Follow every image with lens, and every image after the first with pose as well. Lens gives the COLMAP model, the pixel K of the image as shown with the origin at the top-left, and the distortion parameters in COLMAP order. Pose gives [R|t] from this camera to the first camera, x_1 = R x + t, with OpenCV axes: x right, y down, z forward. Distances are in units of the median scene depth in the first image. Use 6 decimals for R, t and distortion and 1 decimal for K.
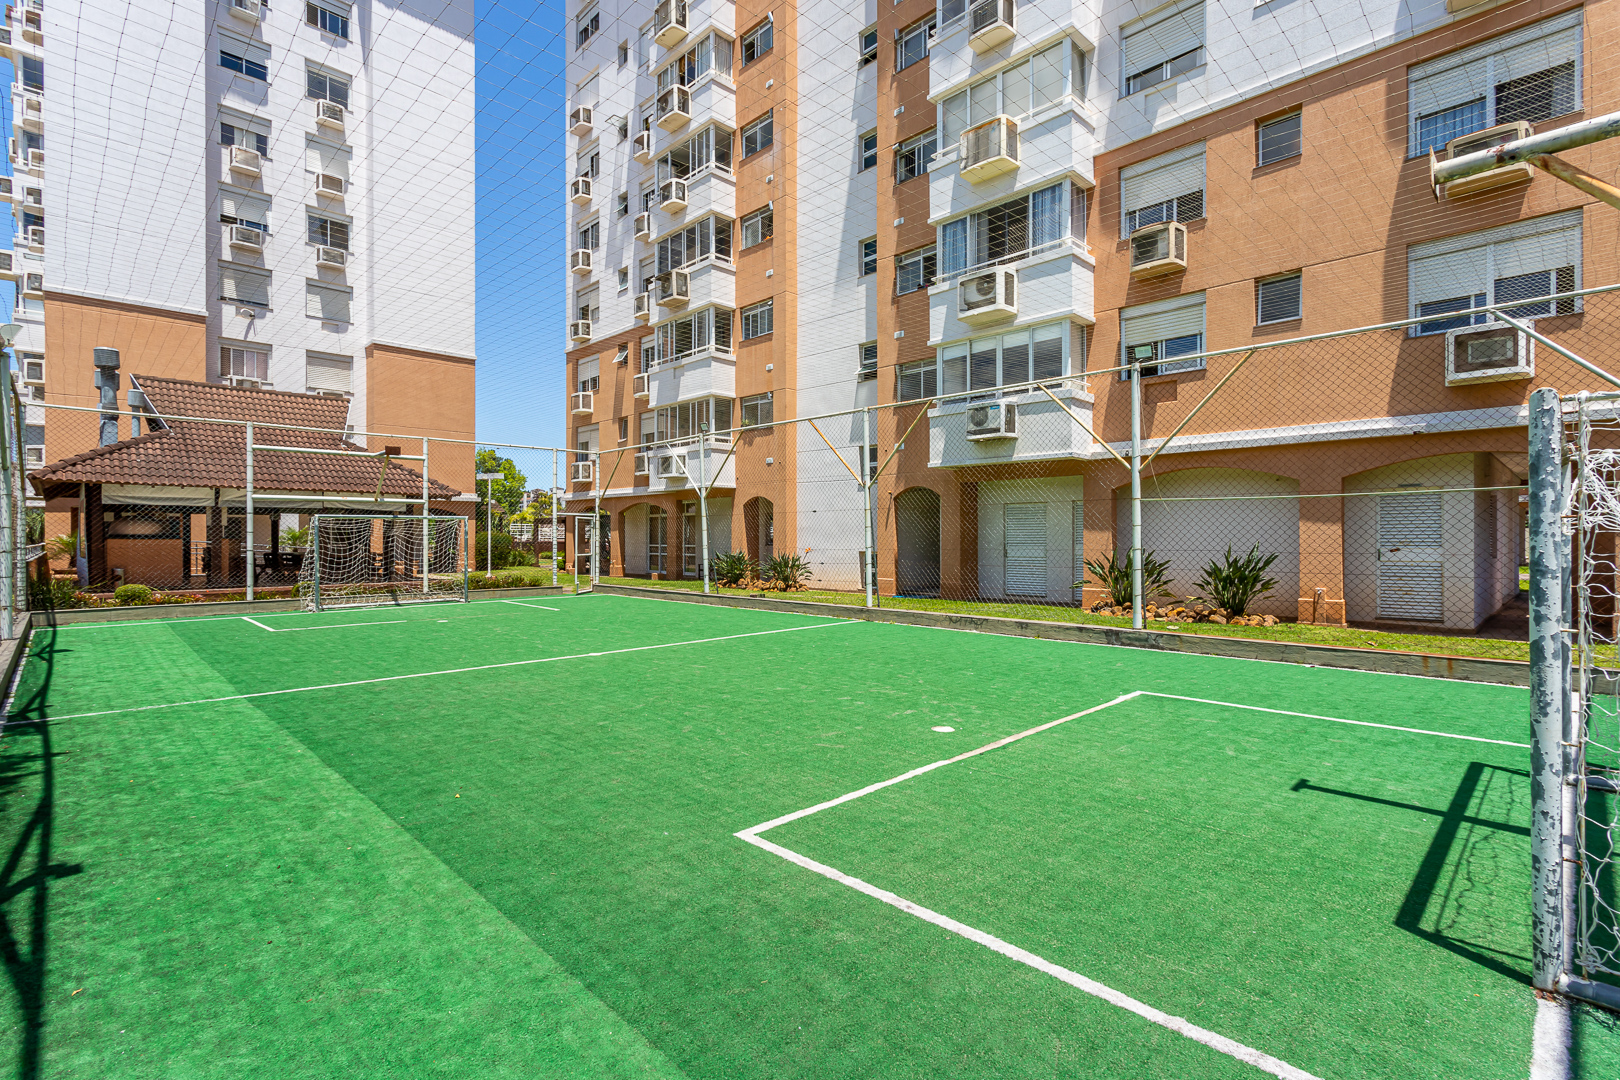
lens RADIAL K [[769.8, 0, 814.2], [0, 769.8, 539.0], [0, 0, 1]] dist [-0.005530, 0.002366]
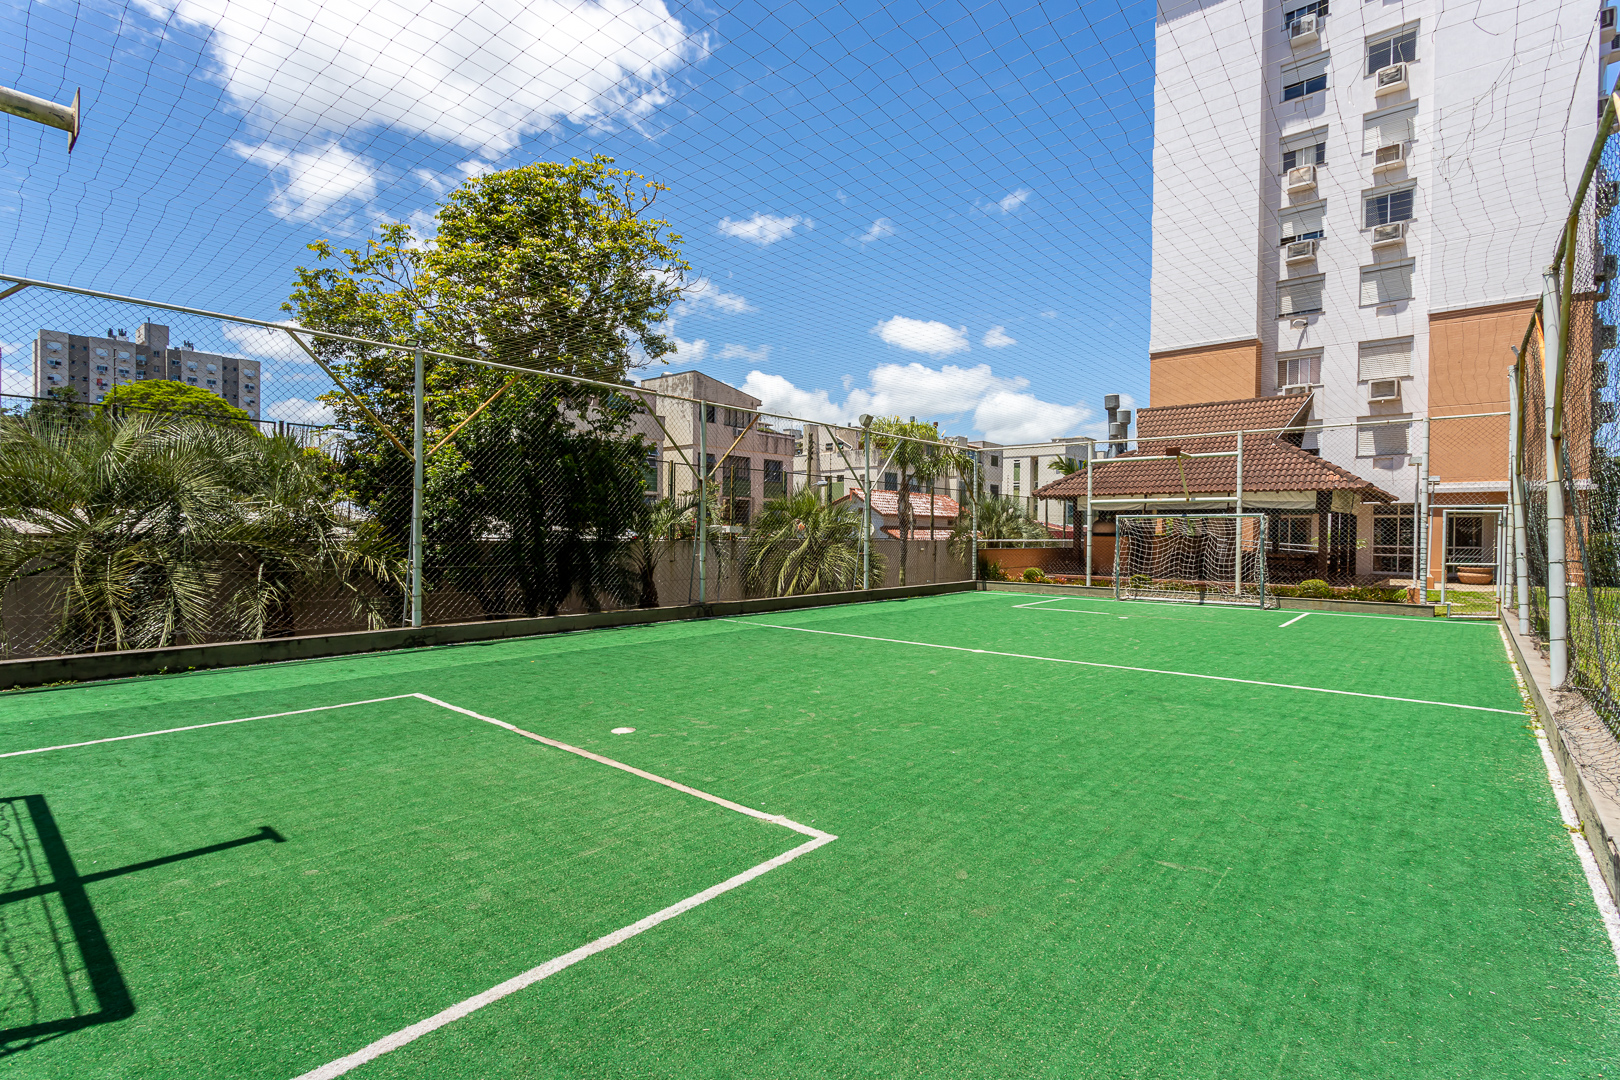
lens RADIAL K [[769.8, 0, 815.7], [0, 769.8, 537.4], [0, 0, 1]] dist [-0.005530, 0.002366]
pose [[0.072992, 0.007906, -0.997301, 0.261662], [-0.011269, 0.999911, 0.007102, -0.001259], [0.997269, 0.010721, 0.073075, 0.266497]]
